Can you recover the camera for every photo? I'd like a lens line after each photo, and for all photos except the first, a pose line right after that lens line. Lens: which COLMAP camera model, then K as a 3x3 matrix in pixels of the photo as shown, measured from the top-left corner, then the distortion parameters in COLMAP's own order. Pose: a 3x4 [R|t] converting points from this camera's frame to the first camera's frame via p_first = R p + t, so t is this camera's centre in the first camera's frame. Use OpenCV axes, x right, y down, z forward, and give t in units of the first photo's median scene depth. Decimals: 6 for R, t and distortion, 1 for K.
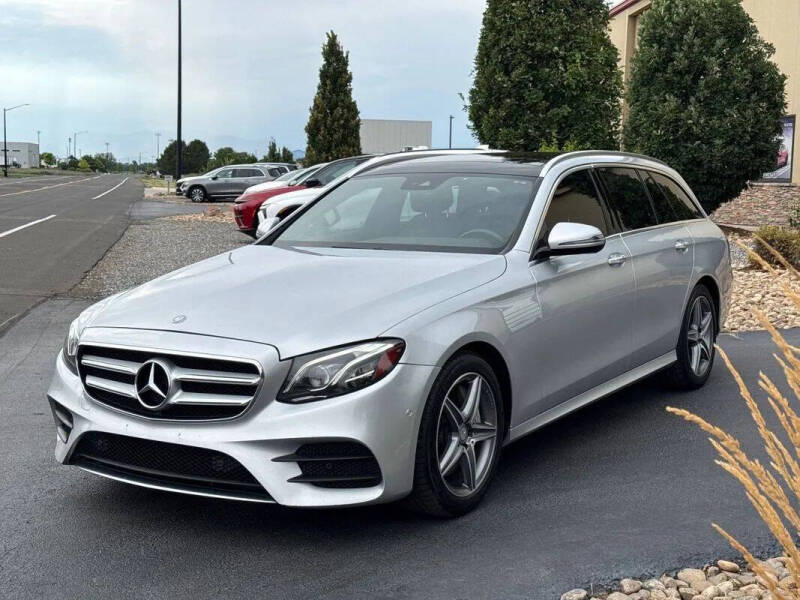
lens RADIAL K [[1059.7, 0, 400.0], [0, 1059.7, 300.0], [0, 0, 1]] dist [0.183783, -0.372145]
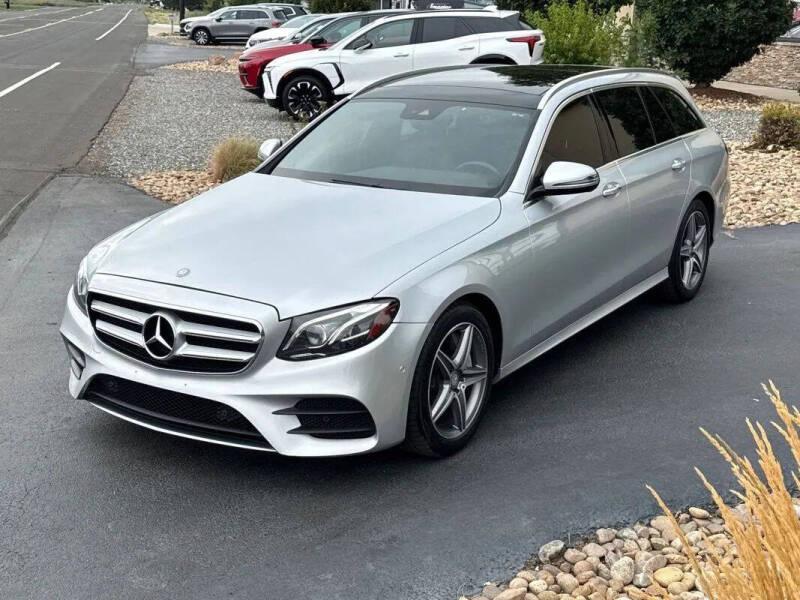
lens RADIAL K [[1050.4, 0, 391.8], [0, 1050.4, 289.9], [0, 0, 1]] dist [0.191285, -0.391305]
pose [[0.999866, 0.009997, -0.012946, 0.009696], [-0.008131, 0.990551, 0.136906, -0.102457], [0.014192, -0.136783, 0.990499, -0.020848]]
